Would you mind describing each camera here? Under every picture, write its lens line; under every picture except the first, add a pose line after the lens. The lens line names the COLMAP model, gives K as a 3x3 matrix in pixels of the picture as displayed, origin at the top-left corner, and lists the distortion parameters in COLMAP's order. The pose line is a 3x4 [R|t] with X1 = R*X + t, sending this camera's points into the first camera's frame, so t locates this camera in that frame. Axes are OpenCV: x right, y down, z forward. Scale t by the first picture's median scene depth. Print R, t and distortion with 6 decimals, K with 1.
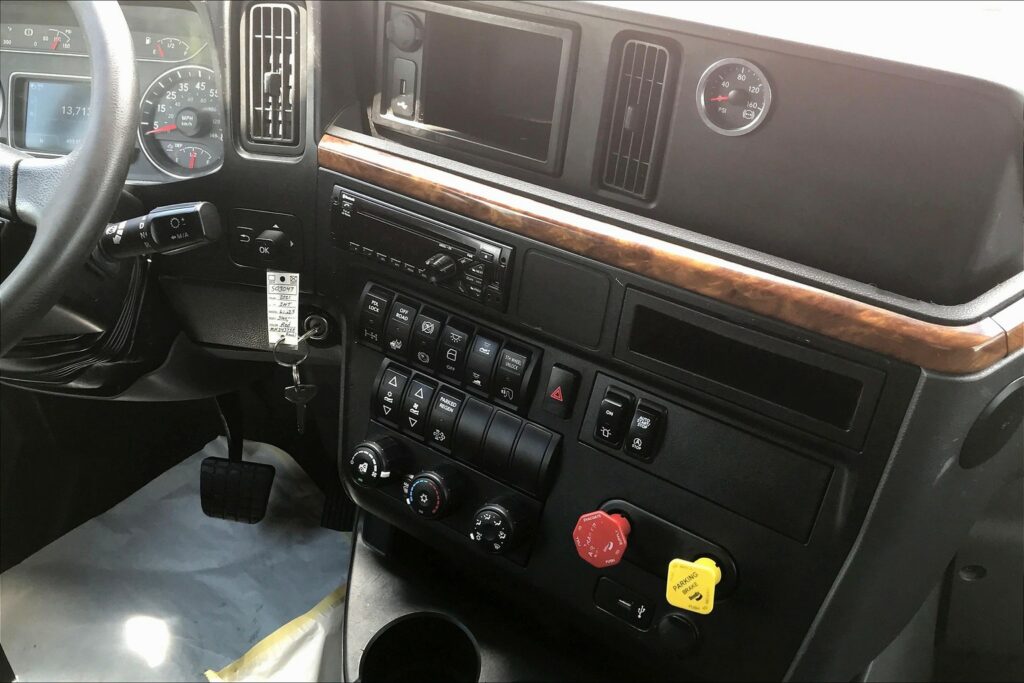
lens RADIAL K [[929.2, 0, 495.5], [0, 929.2, 327.3], [0, 0, 1]] dist [0.065530, -0.289553]
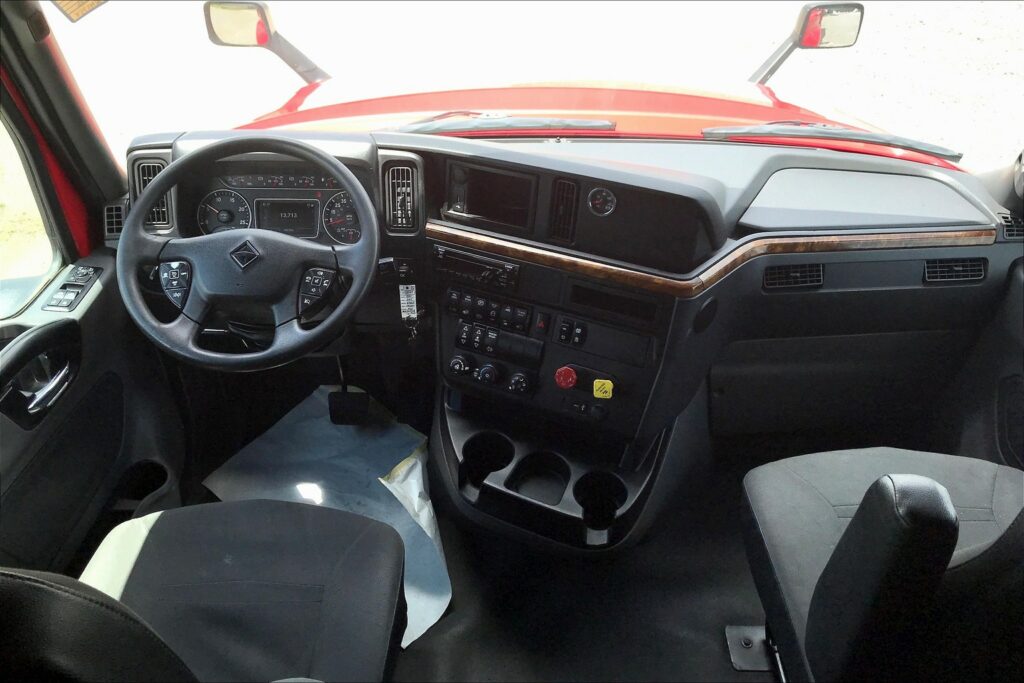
lens RADIAL K [[818.8, 0, 513.7], [0, 818.8, 338.3], [0, 0, 1]] dist [0.052362, -0.185439]
pose [[0.982774, -0.093225, 0.159575, -0.327343], [0.091127, 0.995630, 0.020430, 0.054212], [-0.160782, -0.005536, 0.986974, -1.032081]]
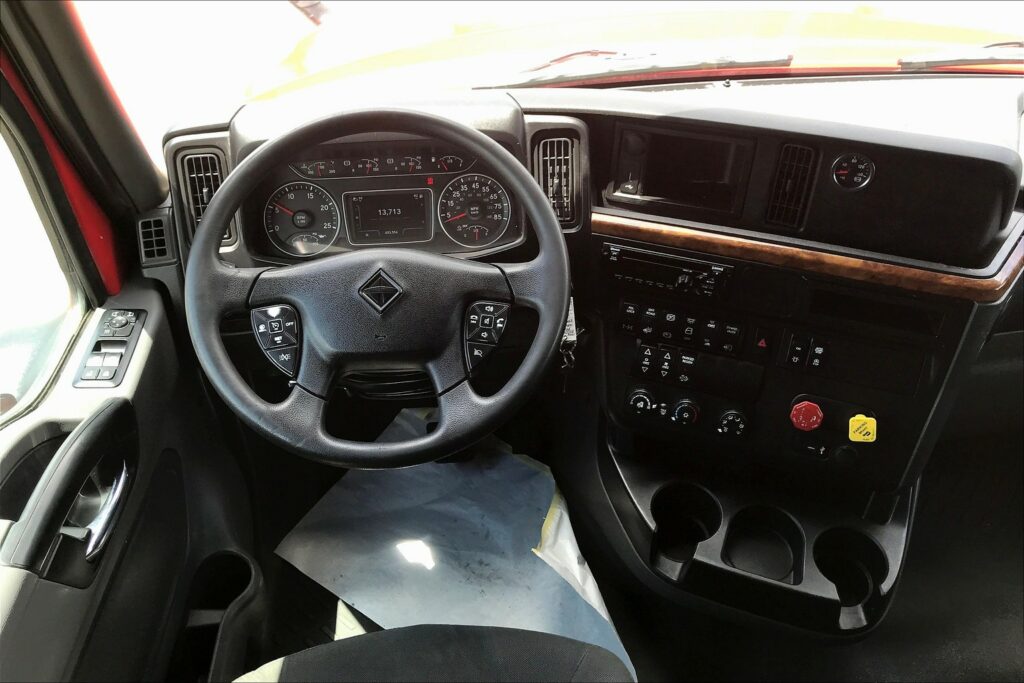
lens RADIAL K [[818.8, 0, 513.7], [0, 818.8, 338.3], [0, 0, 1]] dist [0.052362, -0.185439]
pose [[0.964236, -0.176800, 0.197461, -0.655865], [0.158053, 0.981605, 0.107098, -0.169422], [-0.212764, -0.072059, 0.974443, -0.407141]]
